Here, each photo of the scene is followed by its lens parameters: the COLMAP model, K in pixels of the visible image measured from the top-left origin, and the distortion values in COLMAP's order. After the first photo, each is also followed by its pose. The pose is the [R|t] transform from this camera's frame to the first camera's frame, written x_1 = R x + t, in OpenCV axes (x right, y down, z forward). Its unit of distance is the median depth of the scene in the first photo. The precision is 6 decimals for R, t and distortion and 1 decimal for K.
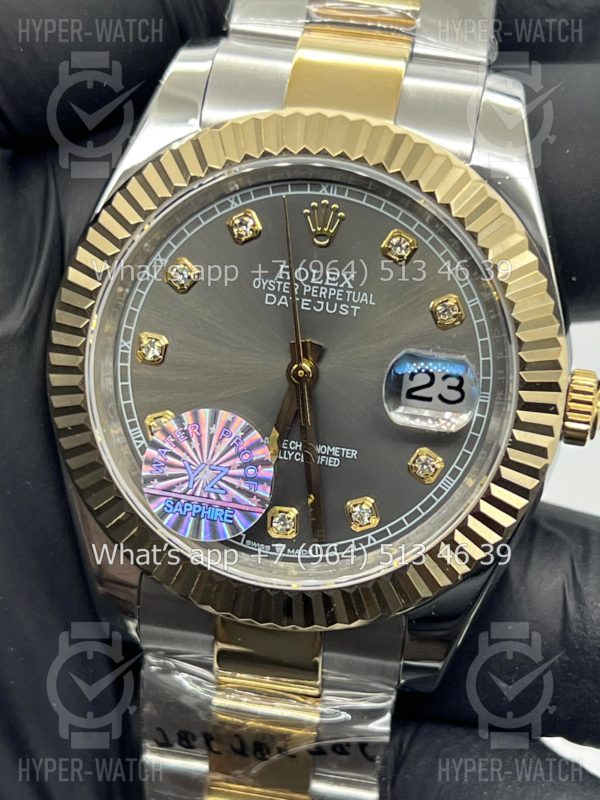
lens RADIAL K [[1903.8, 0, 294.5], [0, 1903.8, 396.5], [0, 0, 1]] dist [0.173158, 0.000000]
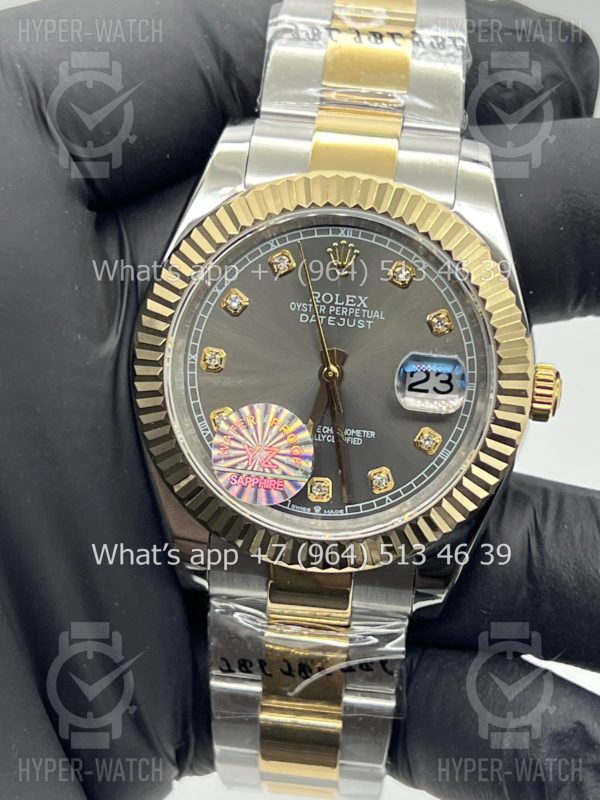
lens RADIAL K [[1903.8, 0, 297.4], [0, 1903.8, 403.8], [0, 0, 1]] dist [0.173158, 0.000000]
pose [[0.998150, -0.038631, 0.046940, -0.080527], [0.039244, 0.999155, -0.012205, 0.023115], [-0.046429, 0.014025, 0.998823, -0.298766]]
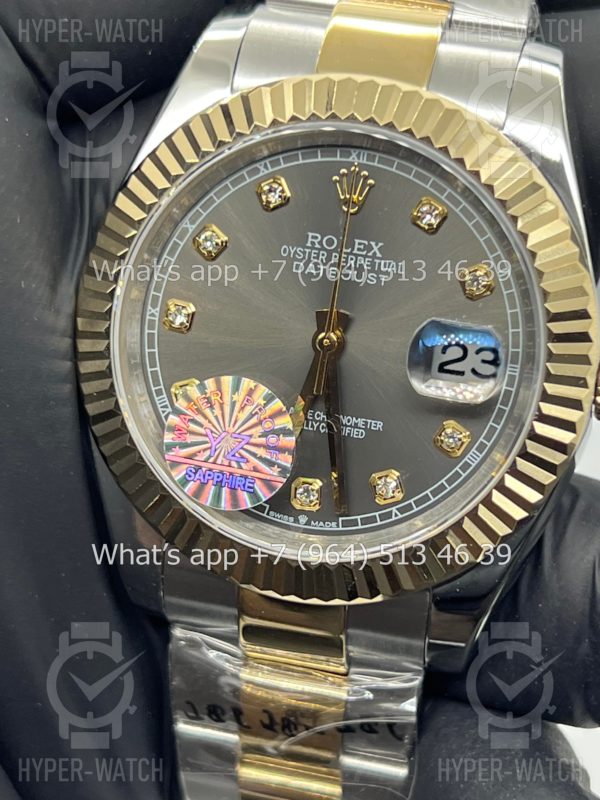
lens RADIAL K [[1903.8, 0, 298.8], [0, 1903.8, 402.6], [0, 0, 1]] dist [0.173158, 0.000000]
pose [[0.996737, 0.019389, -0.078359, 0.066510], [-0.019993, 0.999776, -0.006929, 0.025949], [0.078207, 0.008473, 0.996901, 0.016174]]
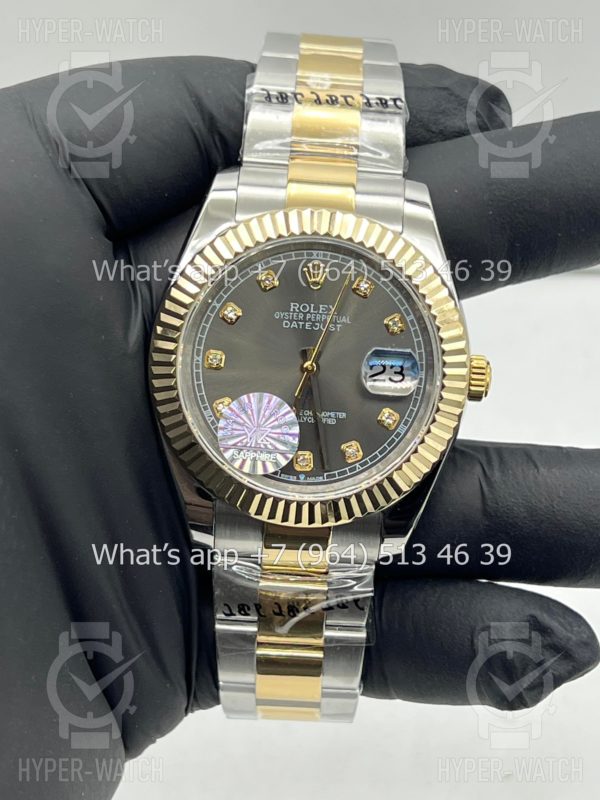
lens RADIAL K [[1903.8, 0, 305.7], [0, 1903.8, 394.3], [0, 0, 1]] dist [0.173158, 0.000000]
pose [[0.990522, -0.070408, 0.117933, -0.192686], [0.075055, 0.996550, -0.035430, 0.067477], [-0.115032, 0.043945, 0.992389, -0.615222]]
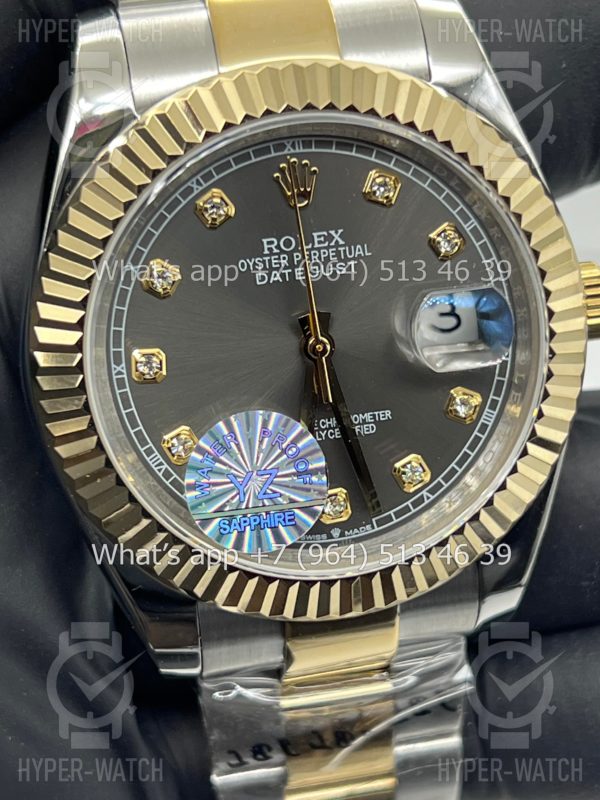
lens RADIAL K [[1903.8, 0, 296.5], [0, 1903.8, 405.1], [0, 0, 1]] dist [0.173158, 0.000000]
pose [[0.930617, -0.280931, 0.234584, -0.229476], [0.260601, 0.958664, 0.114236, -0.093096], [-0.256980, -0.045177, 0.965360, 0.108149]]
